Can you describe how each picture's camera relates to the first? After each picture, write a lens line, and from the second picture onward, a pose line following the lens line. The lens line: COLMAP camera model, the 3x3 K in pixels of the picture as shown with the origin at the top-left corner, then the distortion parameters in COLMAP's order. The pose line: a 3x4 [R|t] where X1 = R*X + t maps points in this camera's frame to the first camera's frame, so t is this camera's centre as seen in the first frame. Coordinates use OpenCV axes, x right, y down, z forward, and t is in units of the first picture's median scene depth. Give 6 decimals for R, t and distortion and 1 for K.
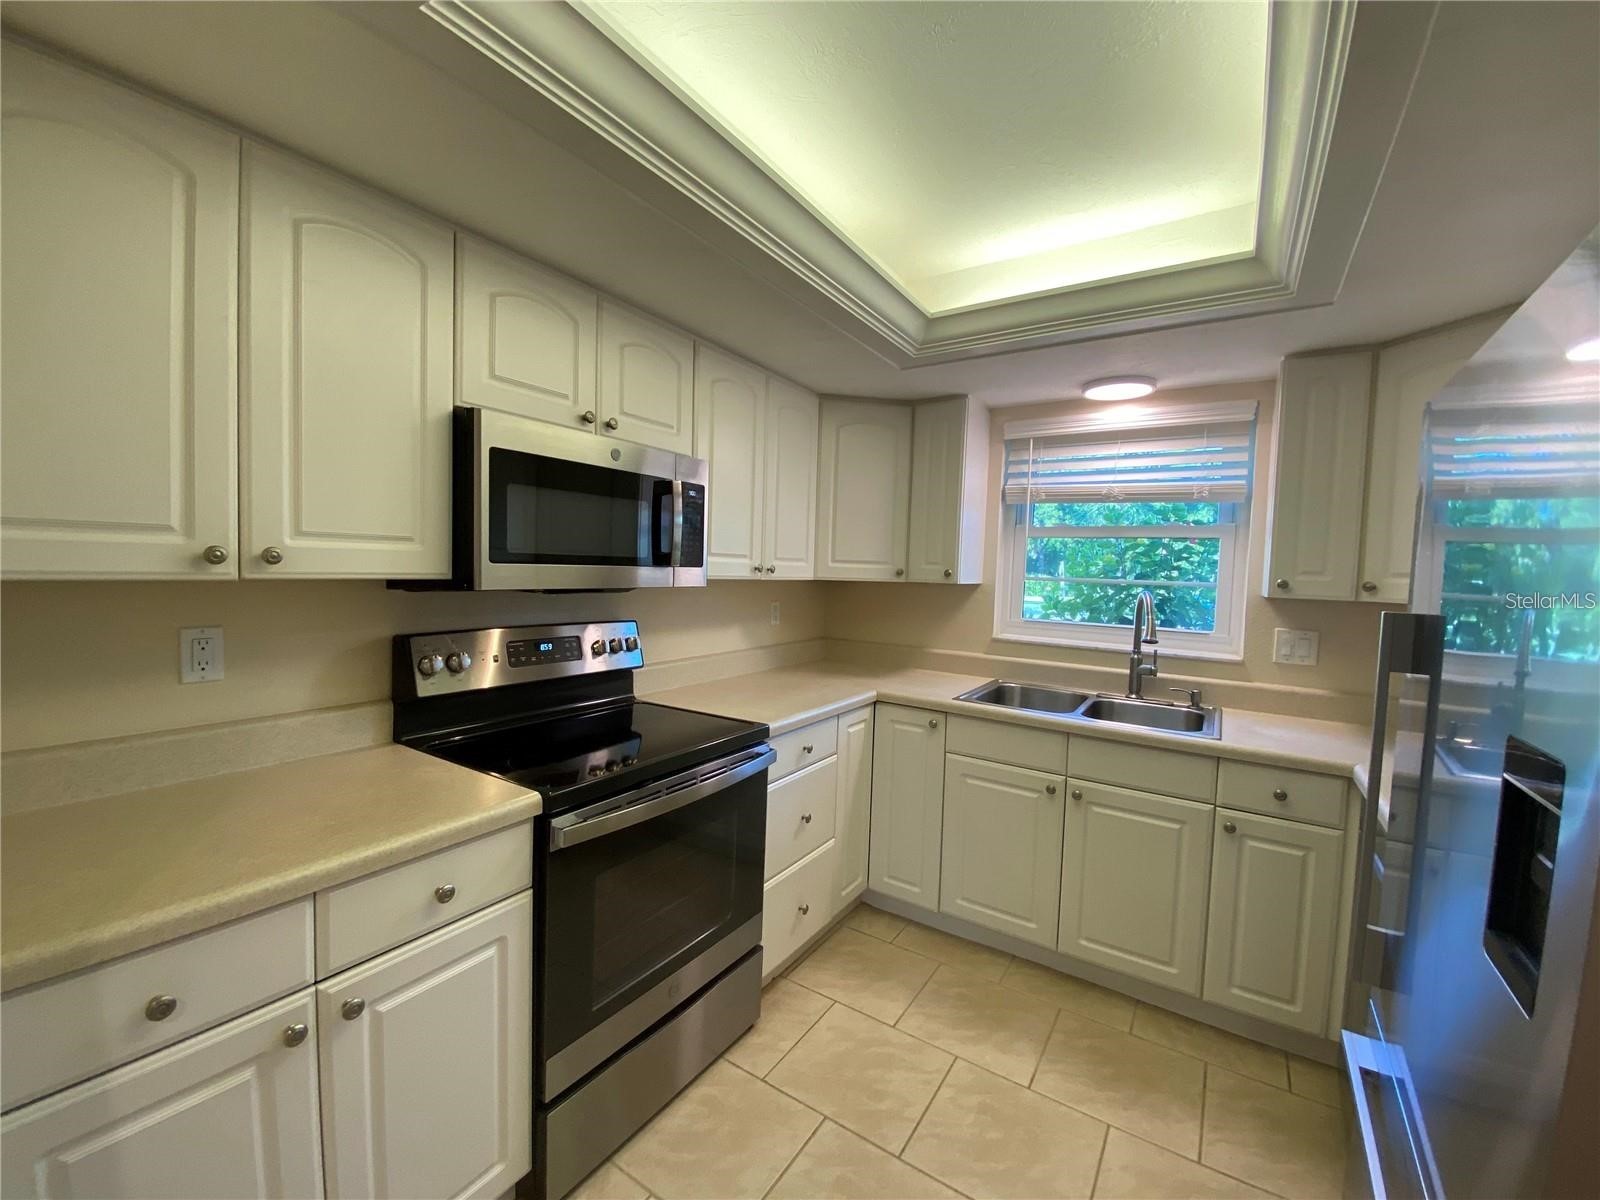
lens RADIAL K [[654.6, 0, 800.0], [0, 654.6, 600.0], [0, 0, 1]] dist [0.056635, -0.046374]
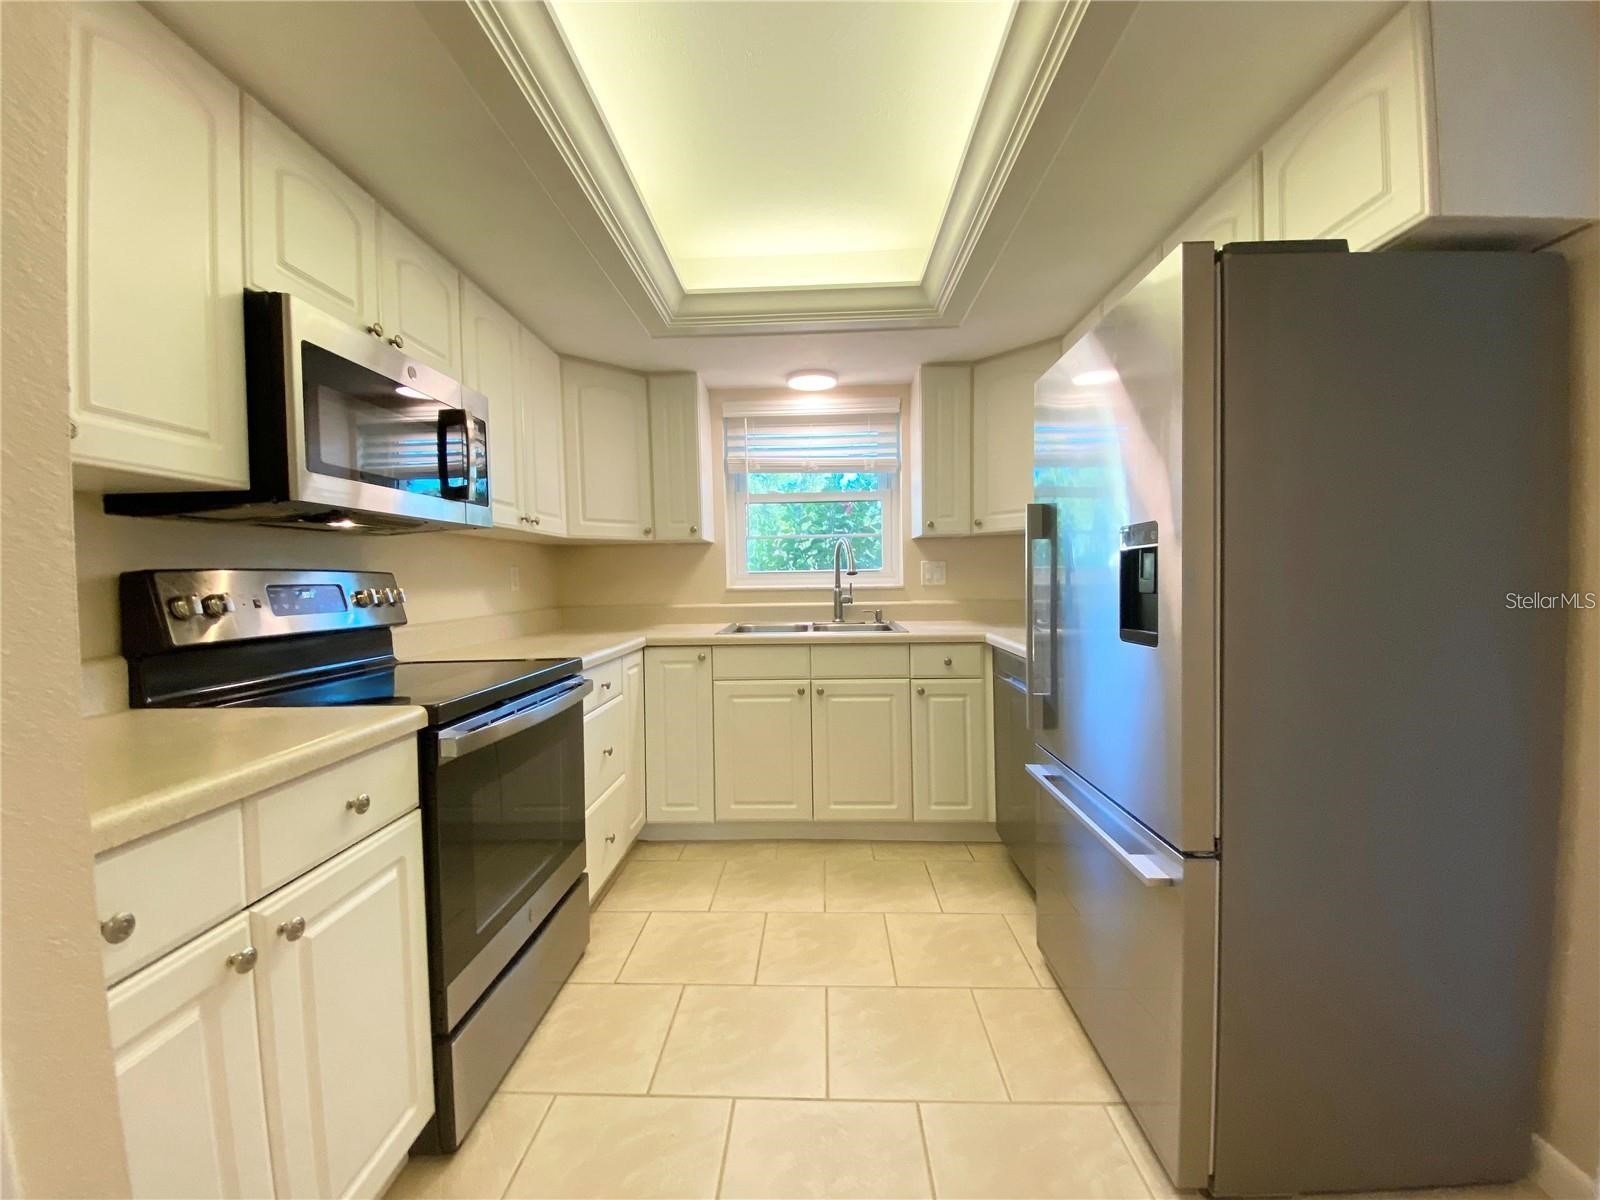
lens RADIAL K [[654.6, 0, 800.0], [0, 654.6, 600.0], [0, 0, 1]] dist [0.056635, -0.046374]
pose [[0.851734, -0.067151, 0.519654, -0.272793], [0.076812, 0.997041, 0.002944, 0.116751], [-0.518315, 0.037408, 0.854371, -0.066222]]
